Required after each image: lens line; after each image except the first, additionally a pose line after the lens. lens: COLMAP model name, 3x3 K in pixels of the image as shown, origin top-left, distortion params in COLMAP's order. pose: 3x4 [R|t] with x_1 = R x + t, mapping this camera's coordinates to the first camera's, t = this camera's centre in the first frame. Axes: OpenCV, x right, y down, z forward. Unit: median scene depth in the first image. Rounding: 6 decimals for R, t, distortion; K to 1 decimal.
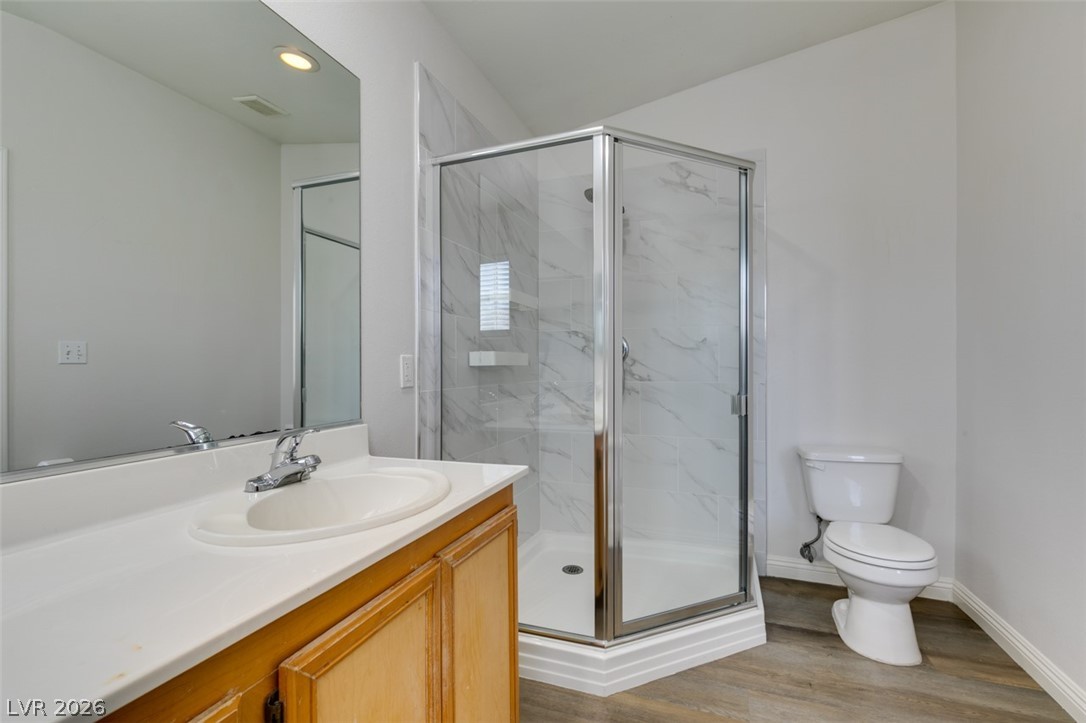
lens RADIAL K [[485.0, 0, 543.0], [0, 485.0, 361.5], [0, 0, 1]] dist [0.000295, -0.003717]
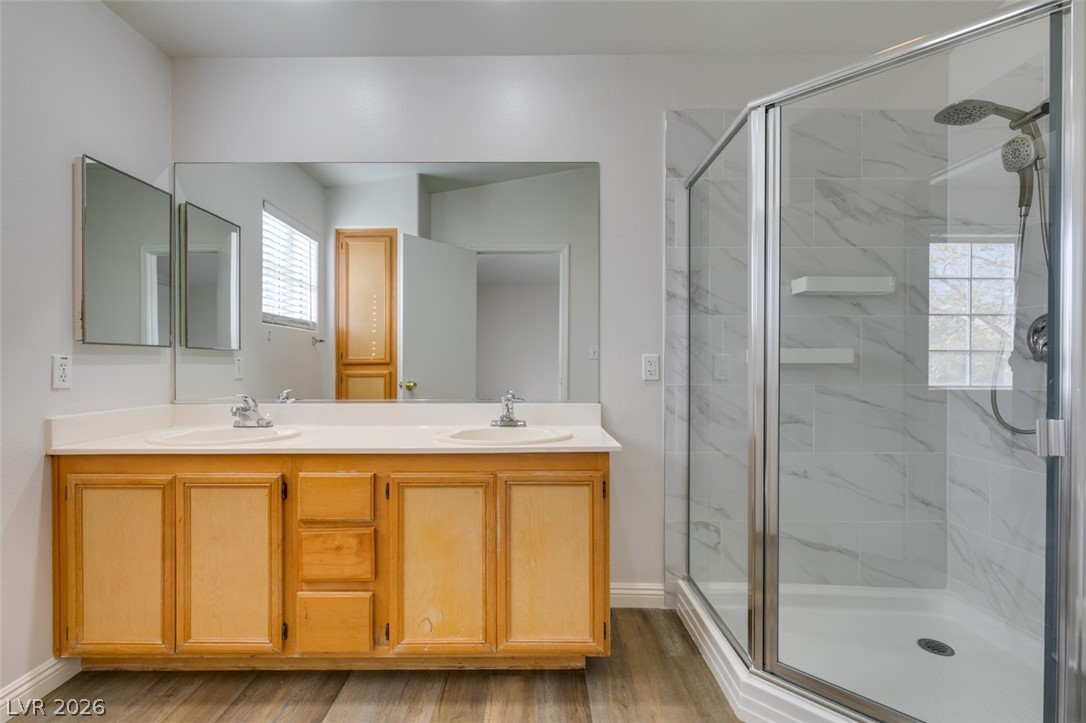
lens RADIAL K [[504.8, 0, 543.0], [0, 504.8, 361.5], [0, 0, 1]] dist [0.001545, -0.000322]
pose [[0.344014, -0.000411, -0.938965, 0.811522], [0.005150, 0.999986, 0.001450, 0.001456], [0.938951, -0.005335, 0.344011, 0.281100]]
